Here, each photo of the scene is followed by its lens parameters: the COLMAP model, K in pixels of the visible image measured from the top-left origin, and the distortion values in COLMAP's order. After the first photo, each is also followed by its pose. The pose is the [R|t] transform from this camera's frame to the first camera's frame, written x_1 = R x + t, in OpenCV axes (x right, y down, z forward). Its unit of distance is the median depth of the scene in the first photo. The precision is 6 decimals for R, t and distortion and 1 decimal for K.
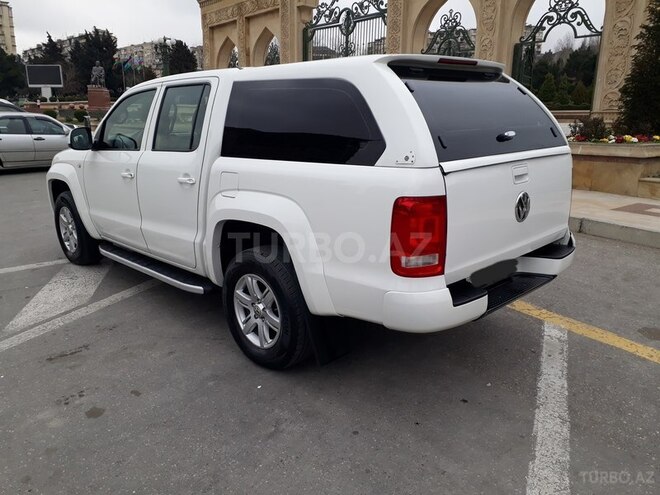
lens RADIAL K [[520.1, 0, 326.8], [0, 520.1, 252.1], [0, 0, 1]] dist [-0.000319, -0.002931]
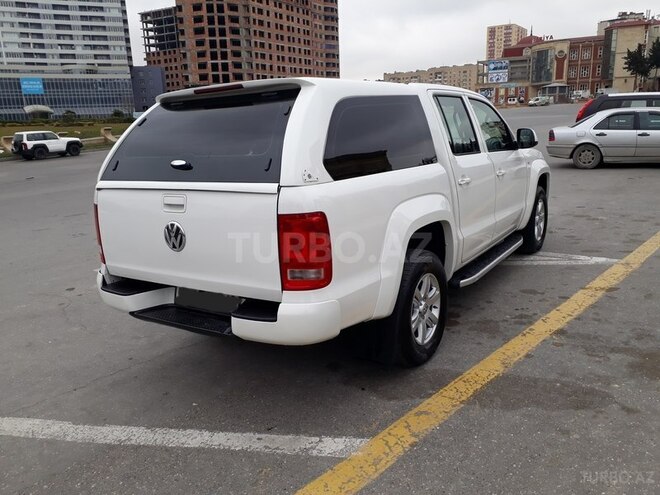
lens RADIAL K [[520.1, 0, 327.6], [0, 520.1, 246.6], [0, 0, 1]] dist [-0.000319, -0.002931]
pose [[0.216225, 0.216296, -0.952083, 1.143029], [-0.202276, 0.963919, 0.173047, -0.245703], [0.955160, 0.155166, 0.252175, 0.845988]]
